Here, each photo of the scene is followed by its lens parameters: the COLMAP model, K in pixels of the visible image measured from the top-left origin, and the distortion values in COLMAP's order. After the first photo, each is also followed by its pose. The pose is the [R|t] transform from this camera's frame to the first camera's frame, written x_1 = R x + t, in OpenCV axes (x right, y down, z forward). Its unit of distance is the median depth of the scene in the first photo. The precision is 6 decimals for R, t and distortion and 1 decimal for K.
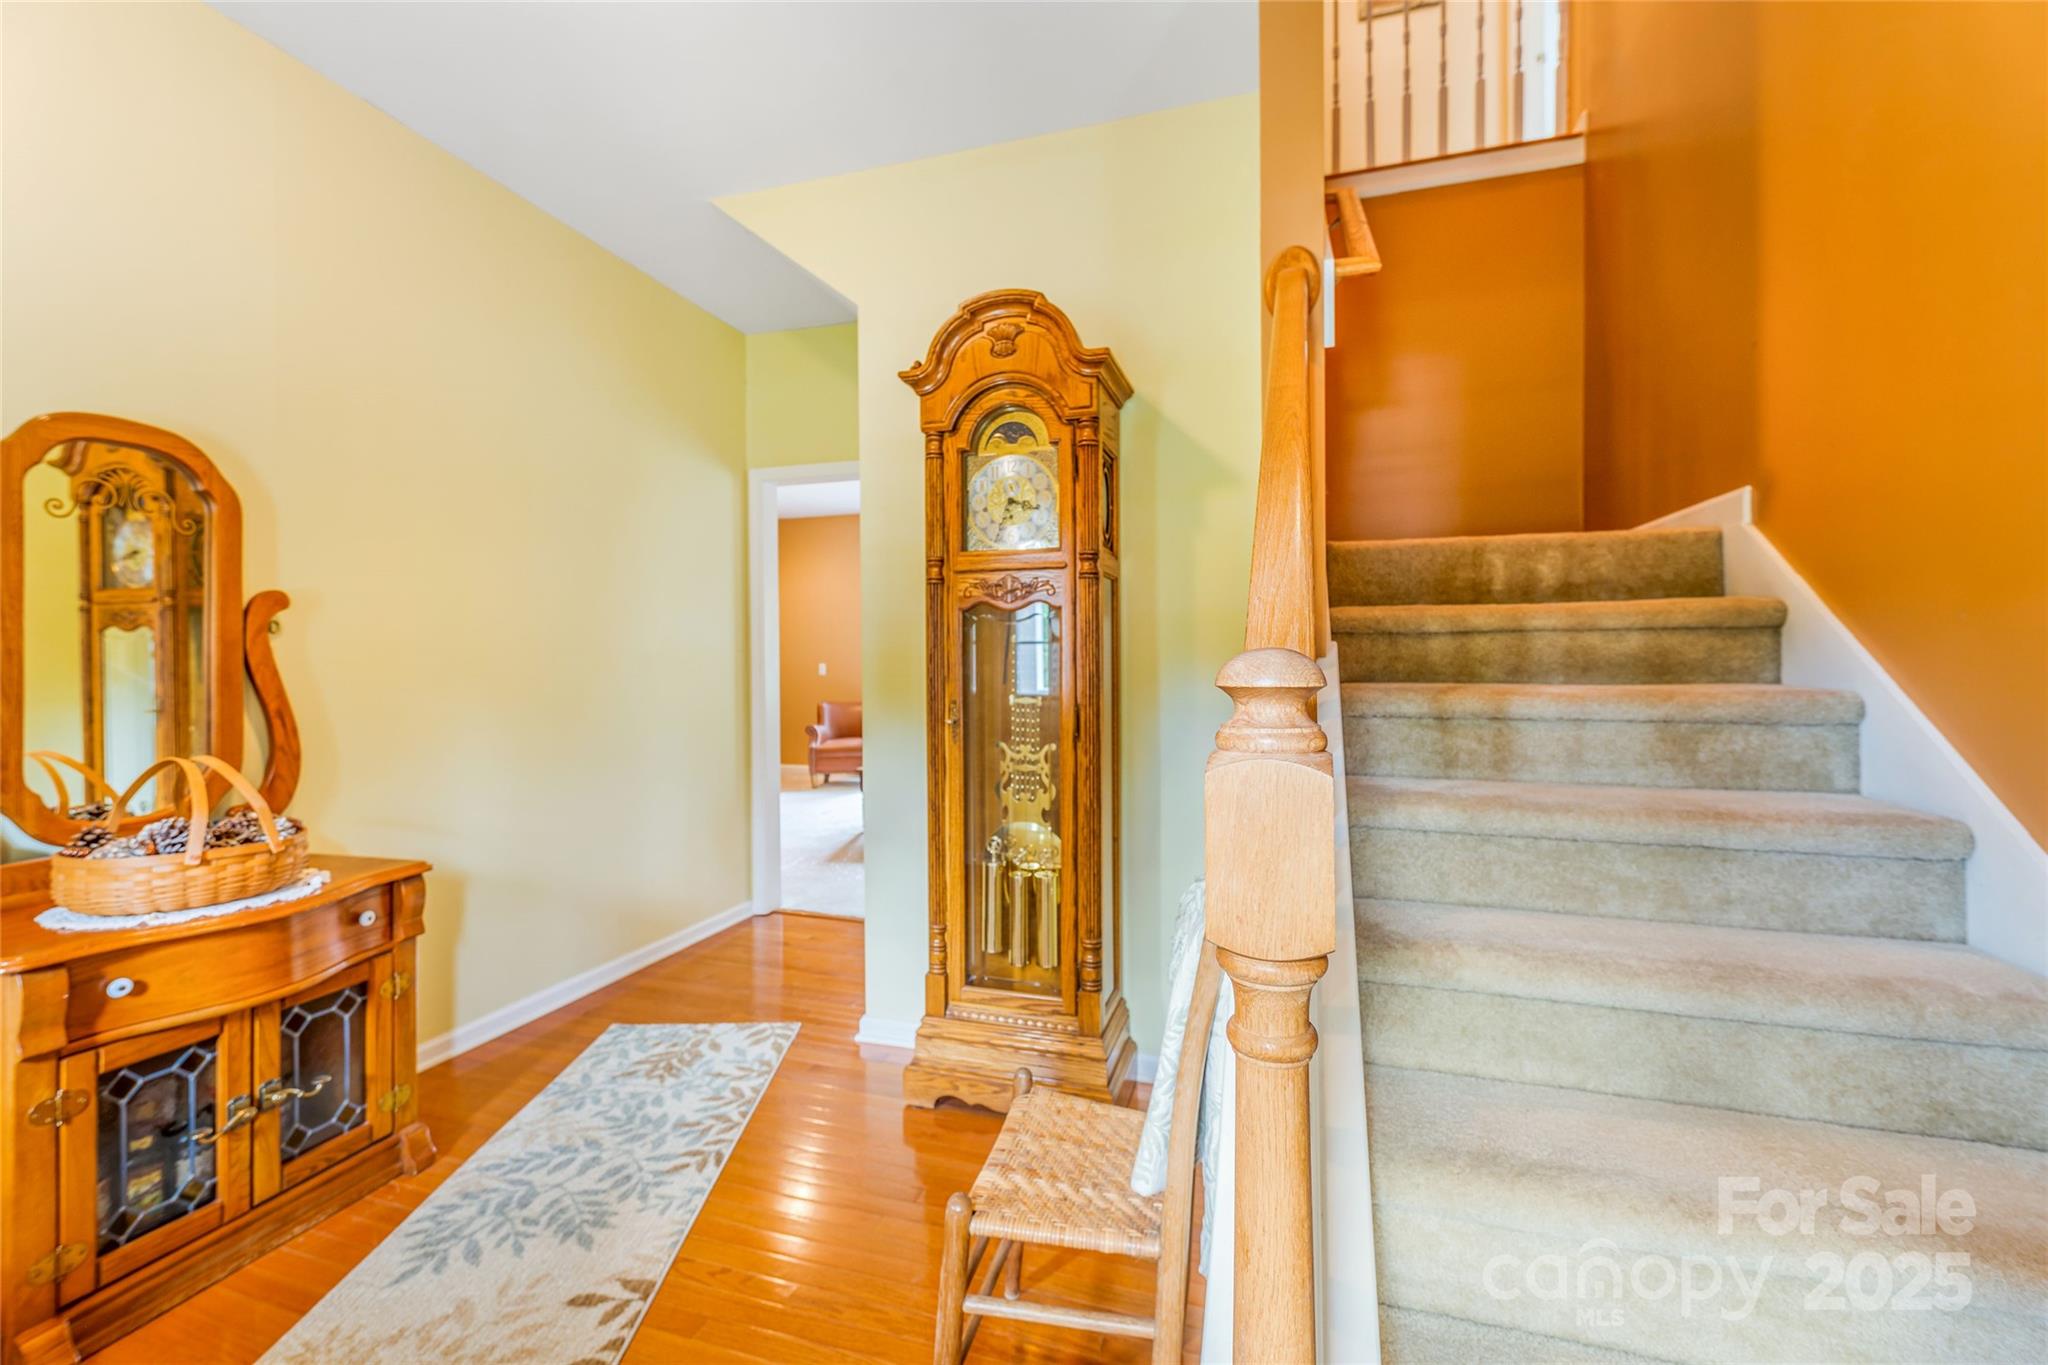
lens RADIAL K [[847.7, 0, 1019.1], [0, 847.7, 671.3], [0, 0, 1]] dist [0.005909, -0.003039]
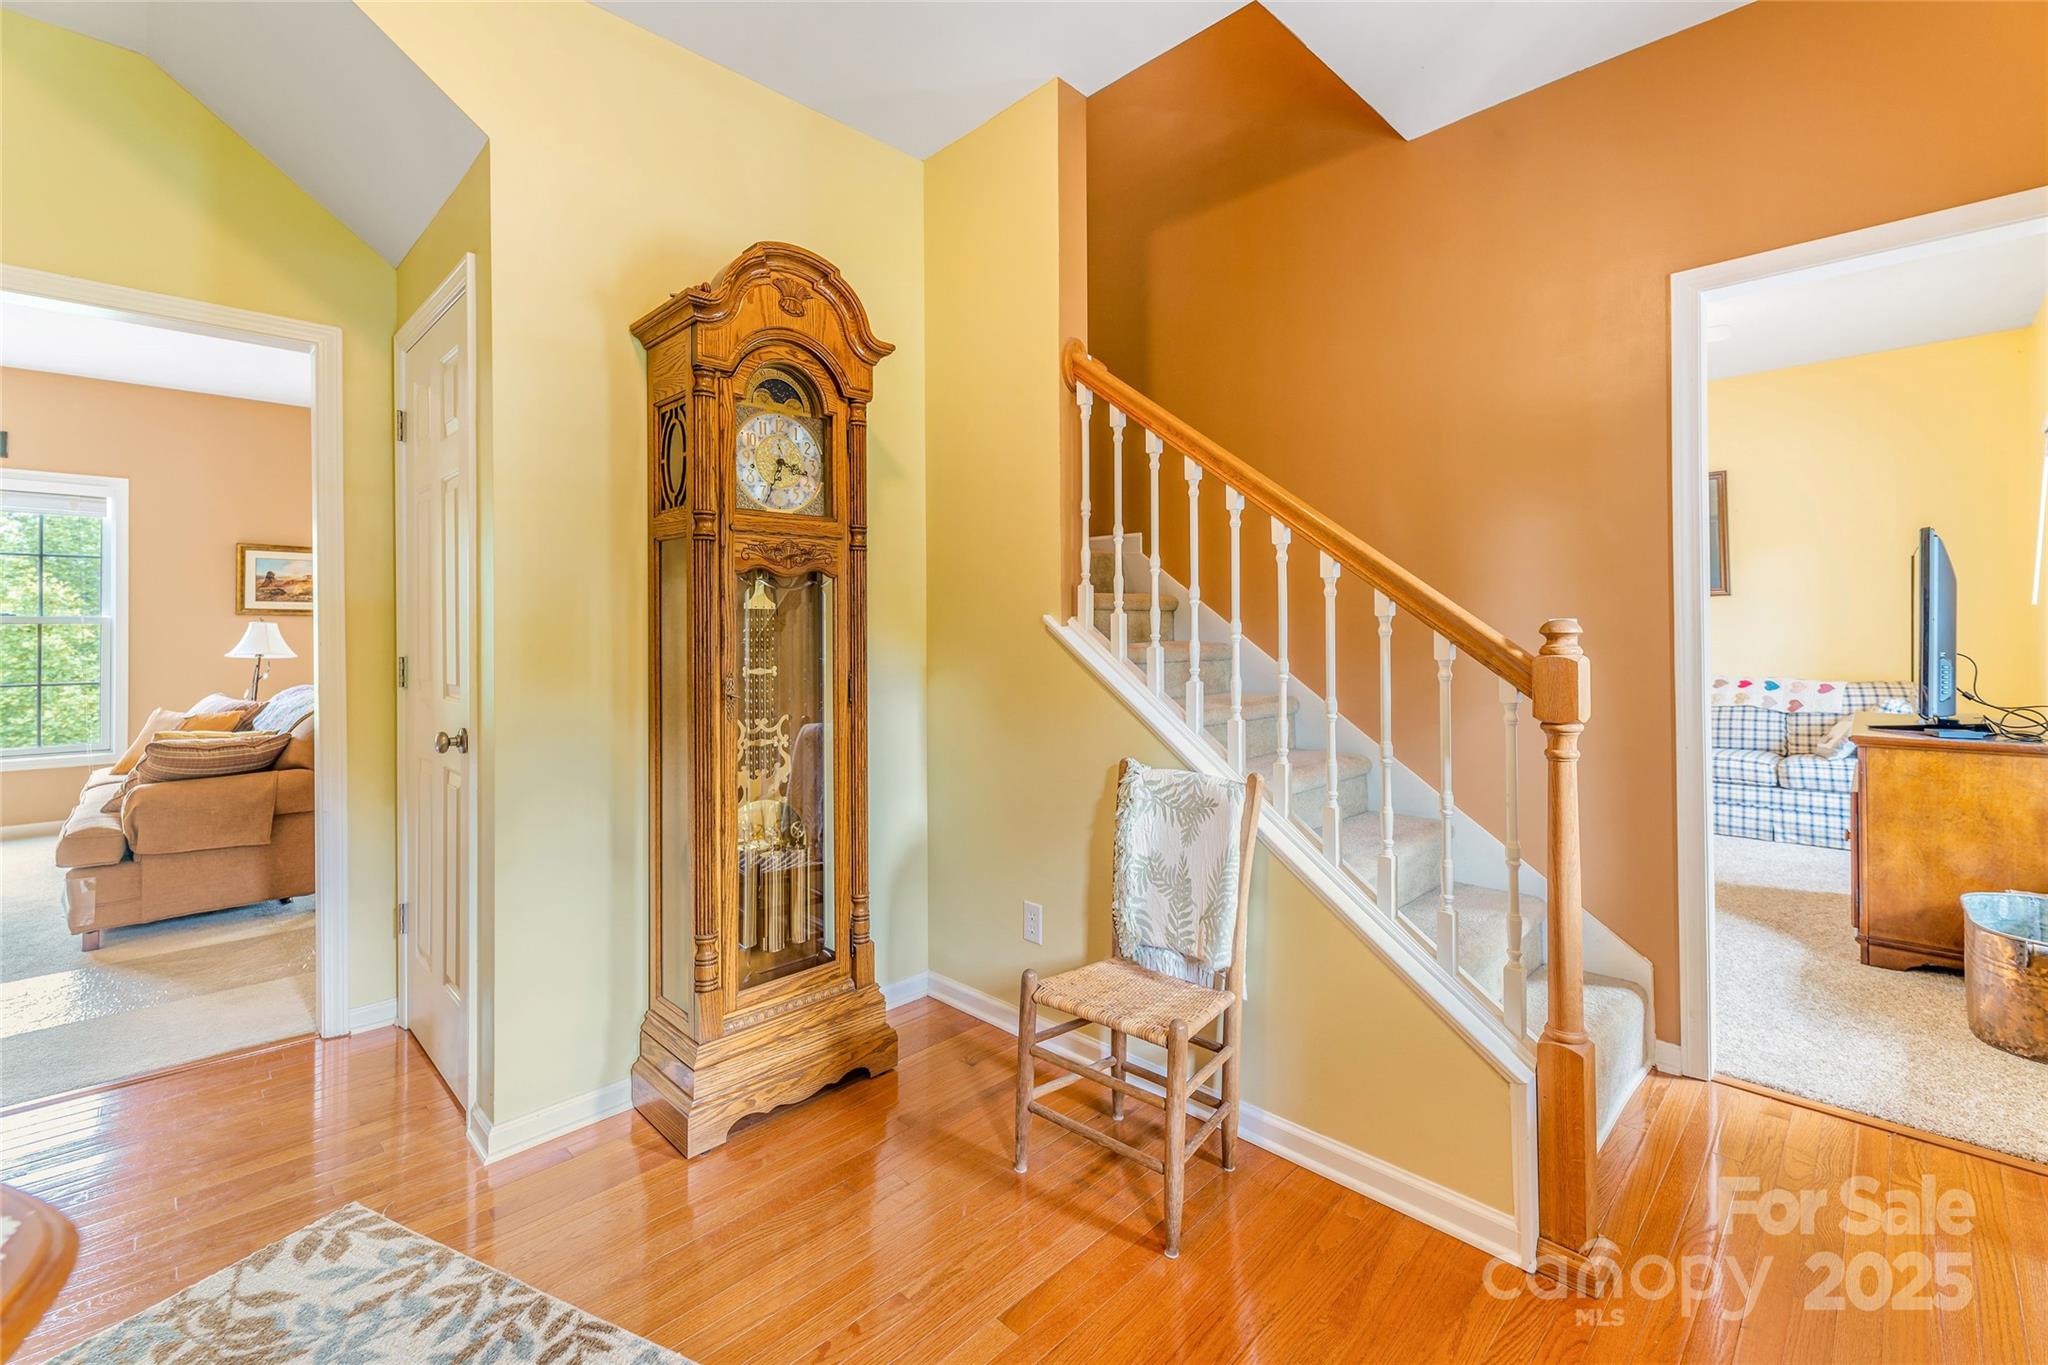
lens RADIAL K [[847.7, 0, 1061.0], [0, 847.7, 627.0], [0, 0, 1]] dist [0.005909, -0.003039]
pose [[0.459750, -0.000310, 0.888048, -0.715607], [0.016635, 0.999827, -0.008263, -0.001739], [-0.887893, 0.018571, 0.459676, 0.281510]]
